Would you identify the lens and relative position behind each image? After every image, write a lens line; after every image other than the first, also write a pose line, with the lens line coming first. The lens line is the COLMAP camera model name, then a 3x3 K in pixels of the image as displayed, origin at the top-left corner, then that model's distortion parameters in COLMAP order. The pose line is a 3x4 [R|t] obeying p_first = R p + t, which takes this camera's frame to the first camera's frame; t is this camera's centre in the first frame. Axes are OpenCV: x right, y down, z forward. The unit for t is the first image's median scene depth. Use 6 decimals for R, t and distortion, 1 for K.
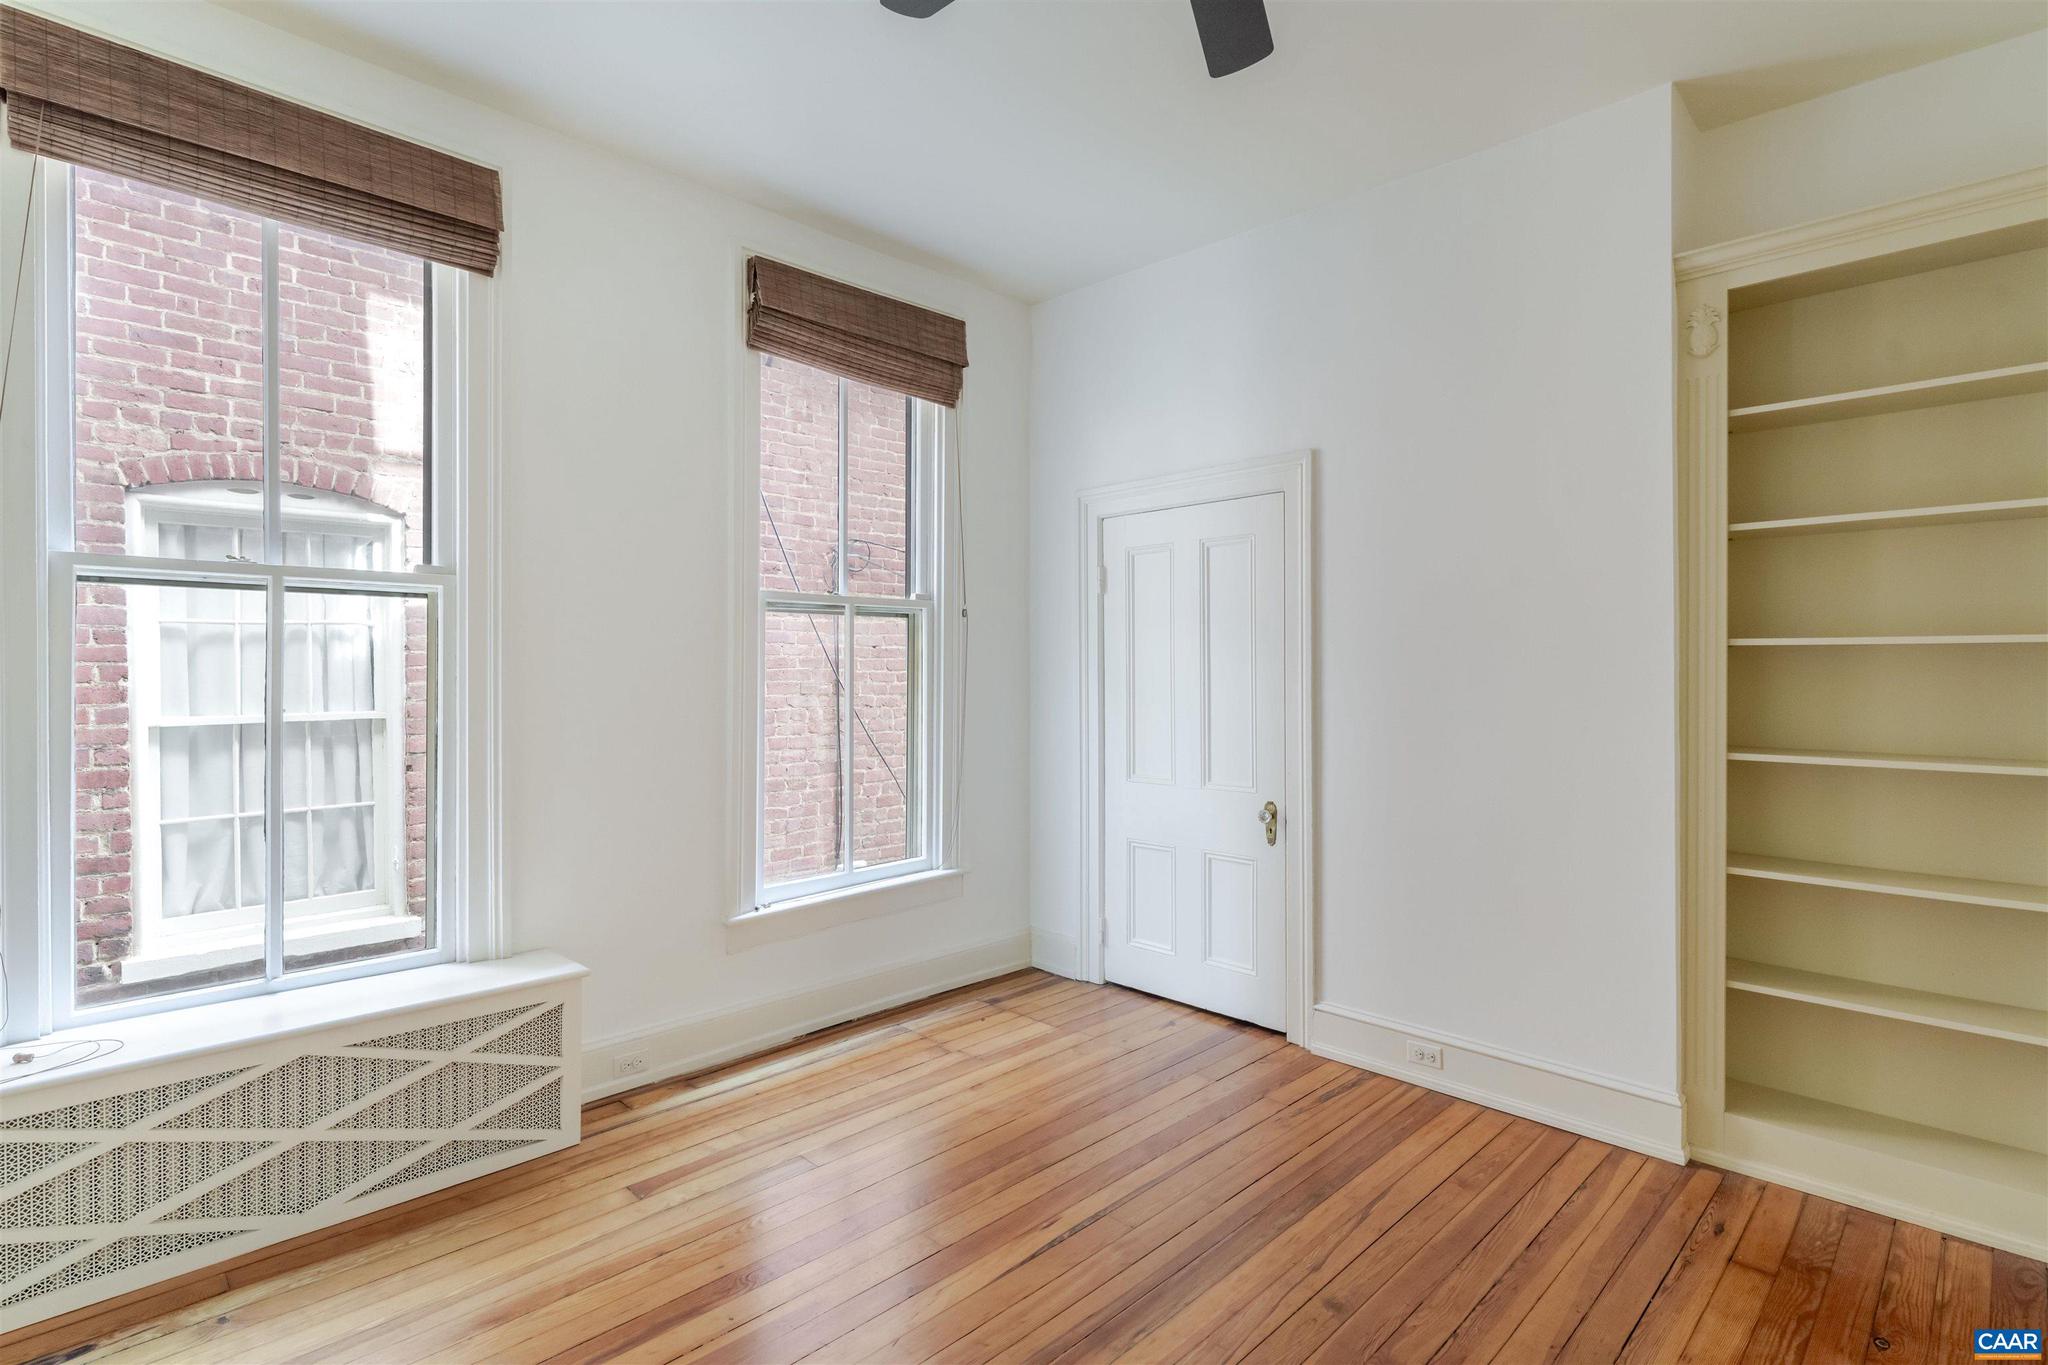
lens RADIAL K [[1006.4, 0, 950.4], [0, 1006.4, 678.6], [0, 0, 1]] dist [-0.001199, -0.001798]
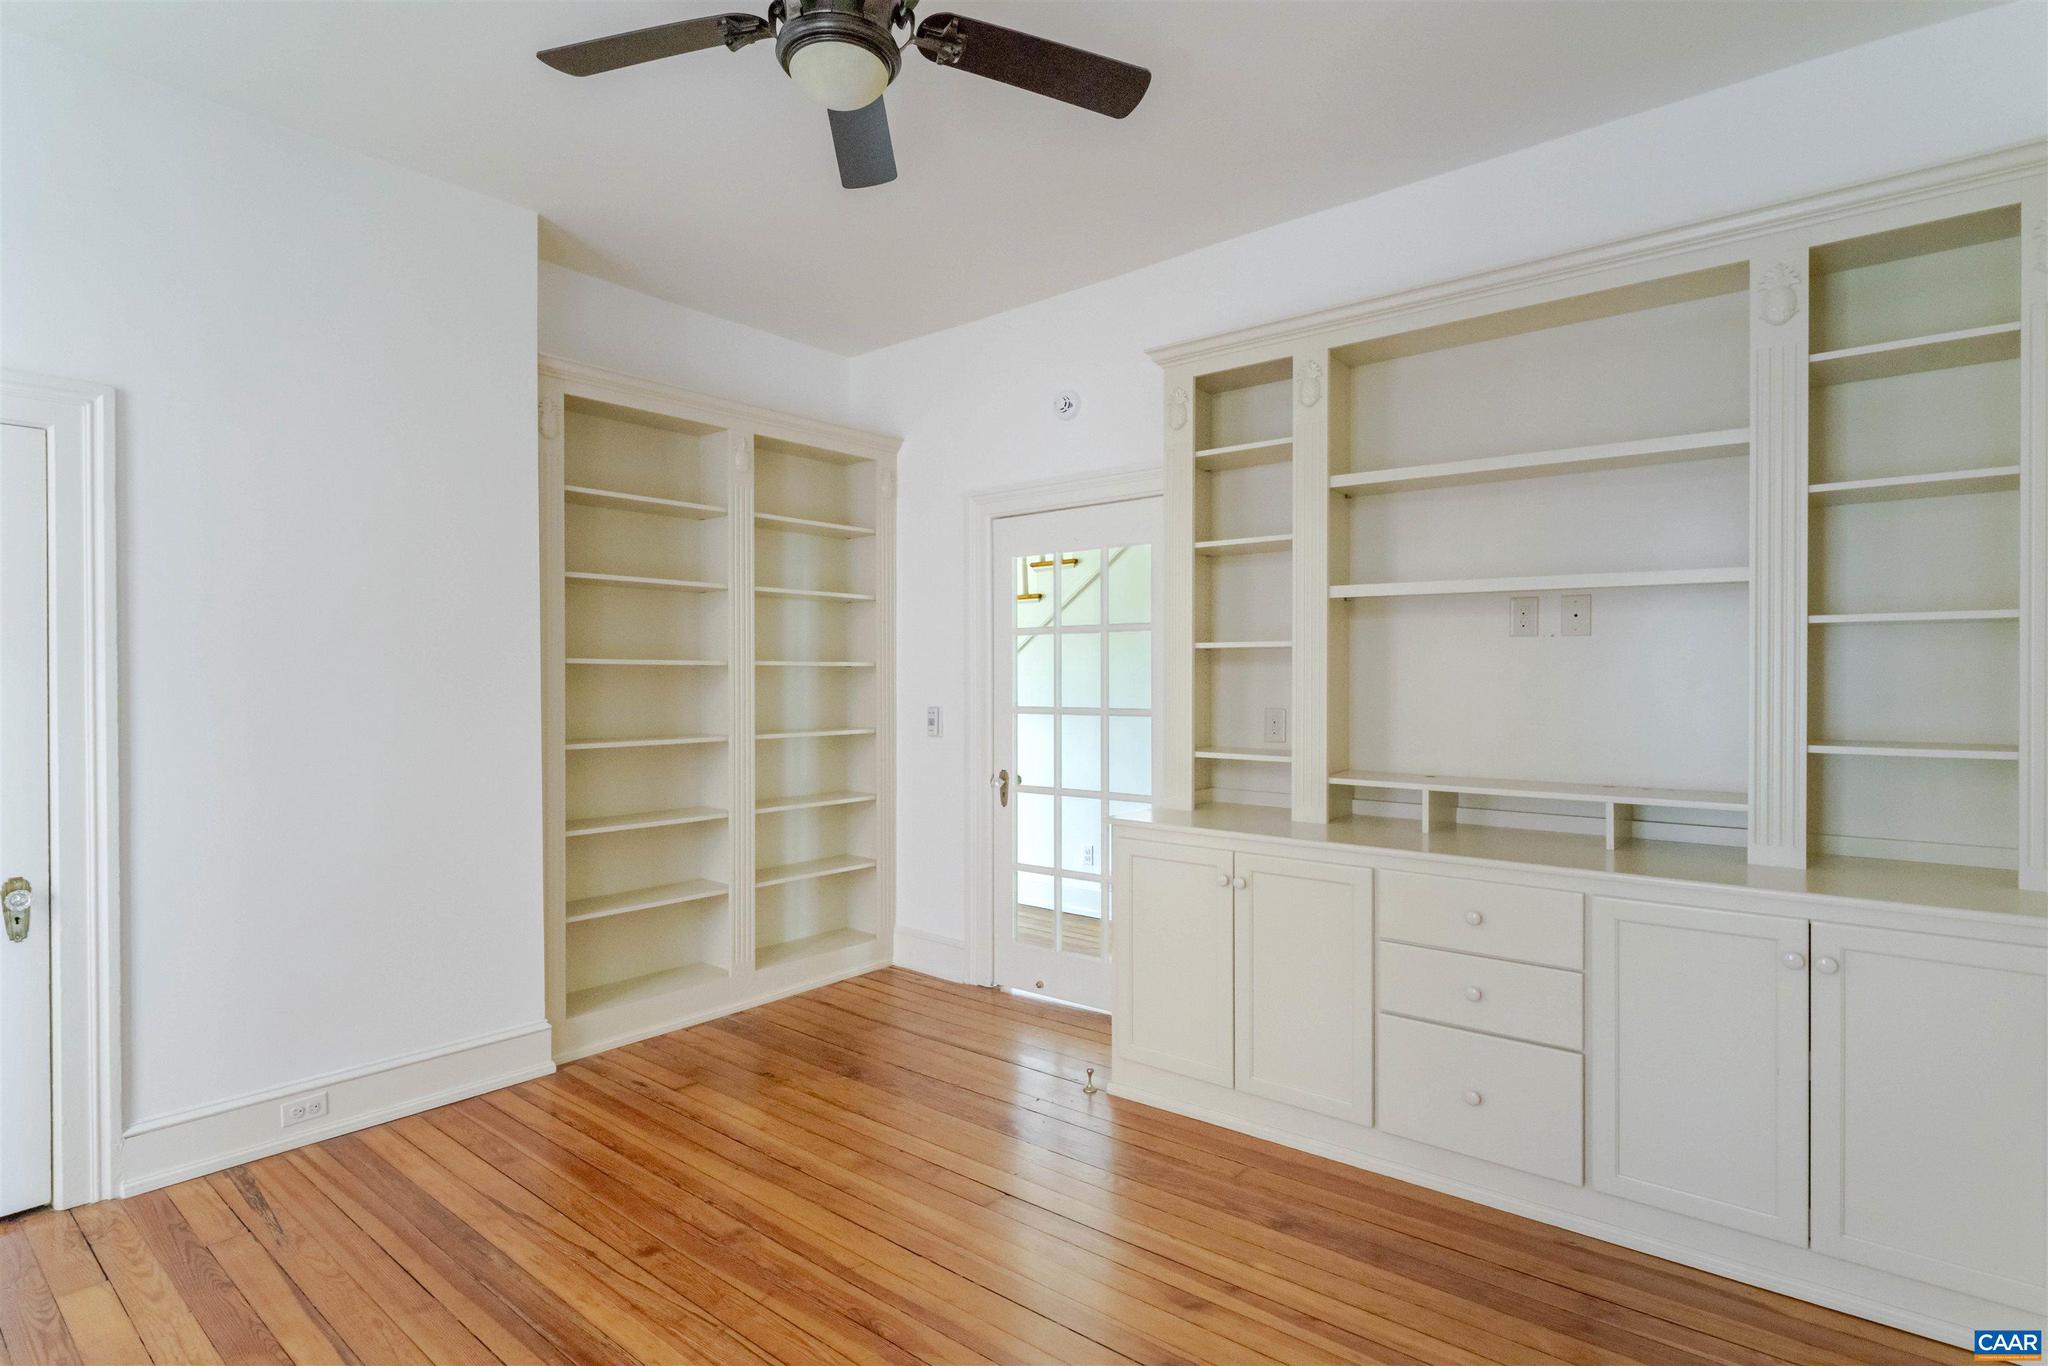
lens RADIAL K [[1006.4, 0, 1039.3], [0, 1006.4, 682.6], [0, 0, 1]] dist [-0.001199, -0.001798]
pose [[-0.126820, -0.003154, 0.991921, -0.548102], [0.011563, 0.999922, 0.004658, -0.005749], [-0.991858, 0.012060, -0.126774, 0.495809]]
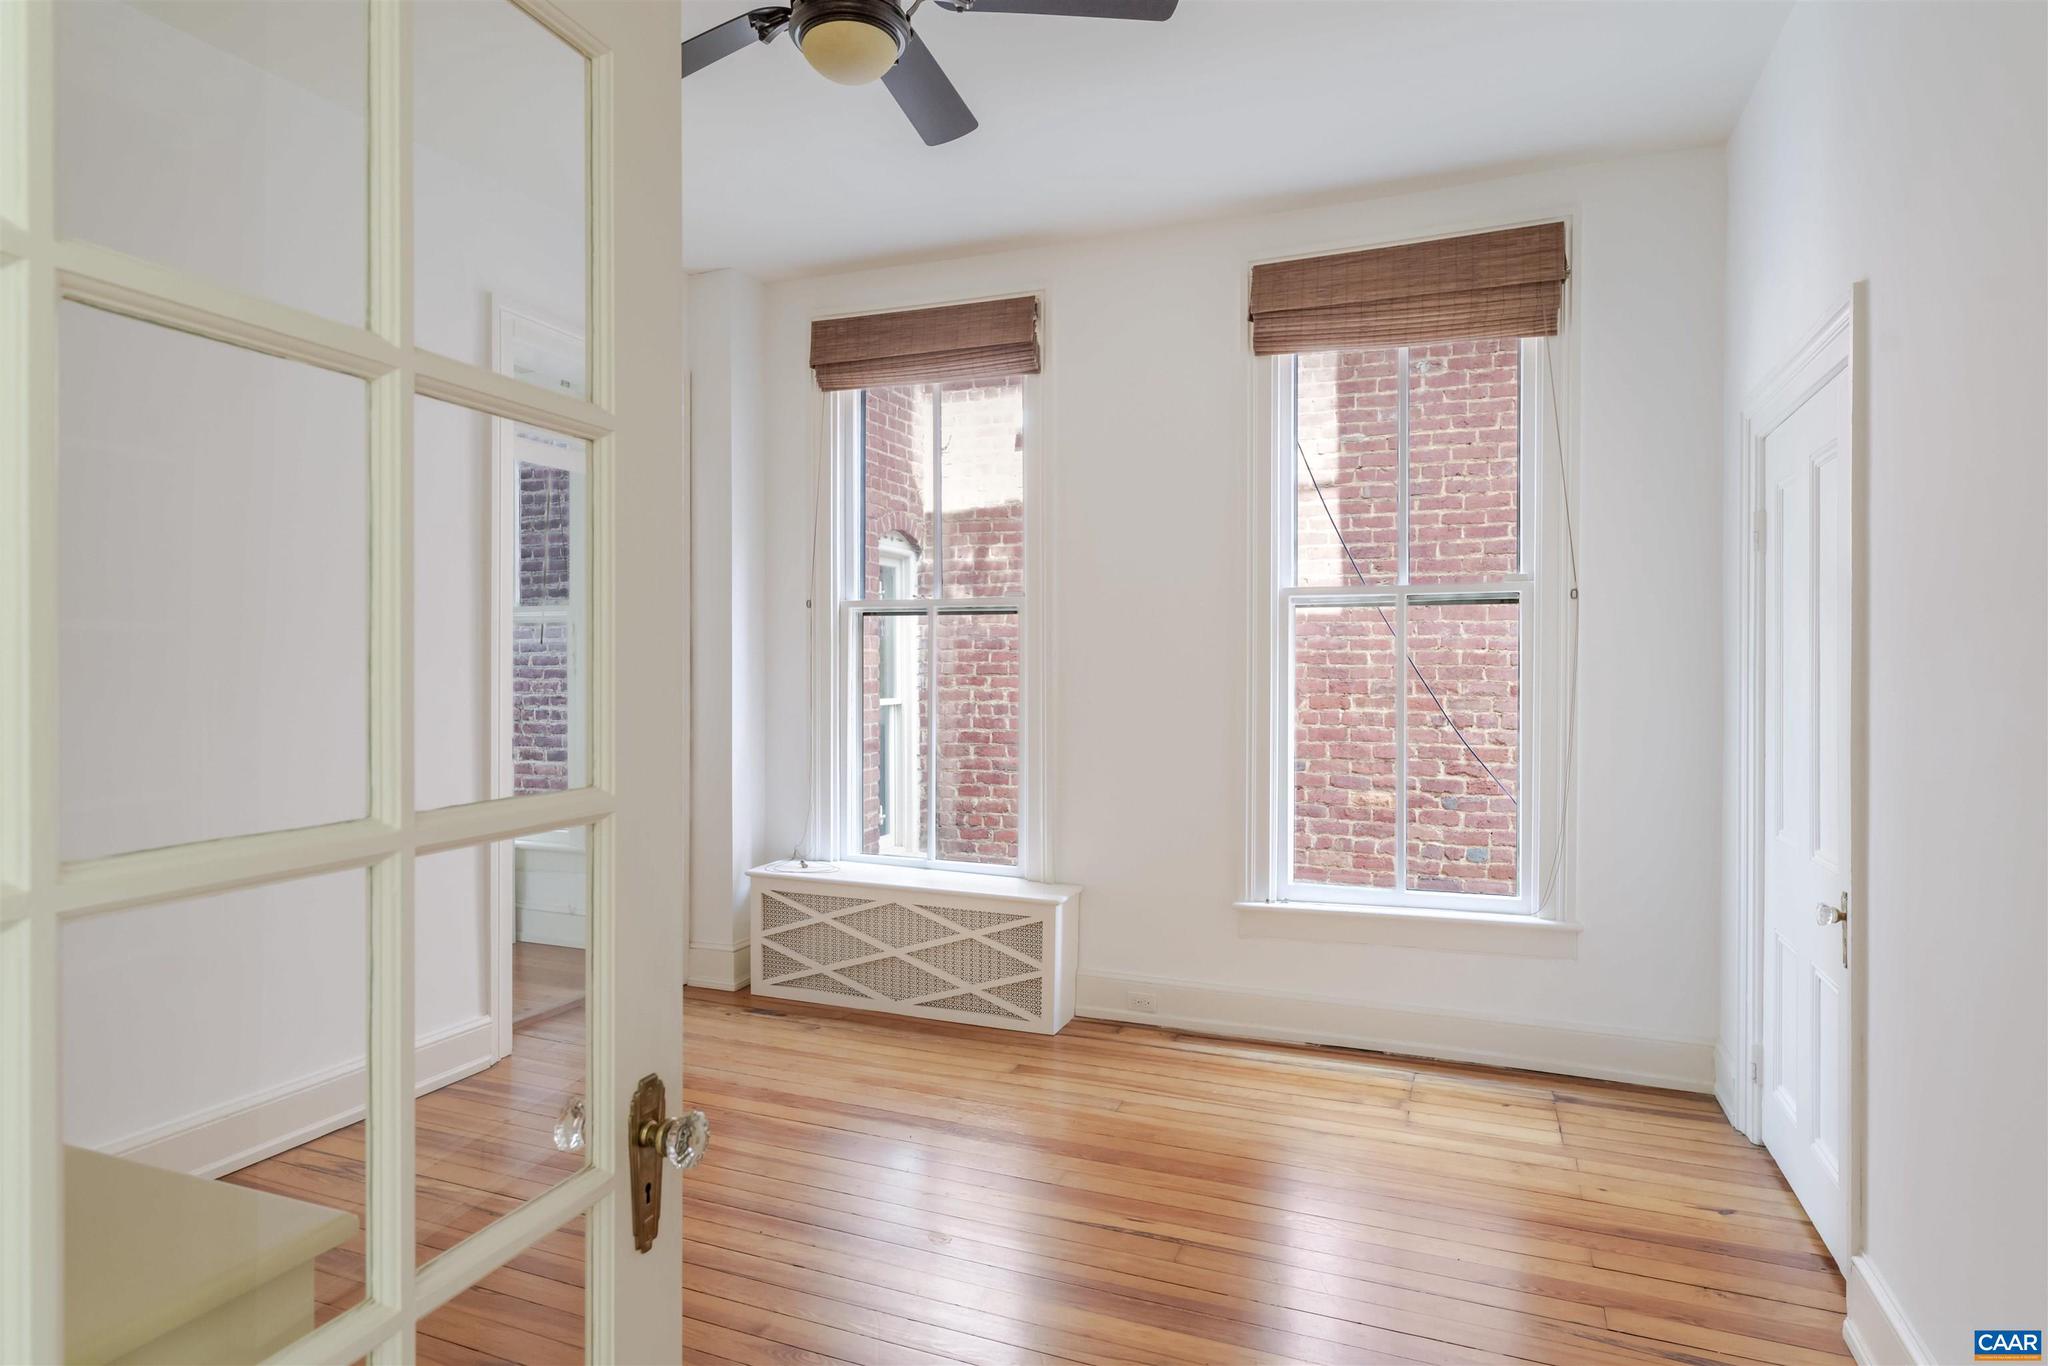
lens RADIAL K [[1098.1, 0, 1003.7], [0, 1098.1, 677.5], [0, 0, 1]] dist [-0.001510, -0.002046]
pose [[0.405770, 0.005247, -0.913960, 0.853537], [-0.014633, 0.999893, -0.000757, 0.008916], [0.913858, 0.013681, 0.405803, 0.359416]]
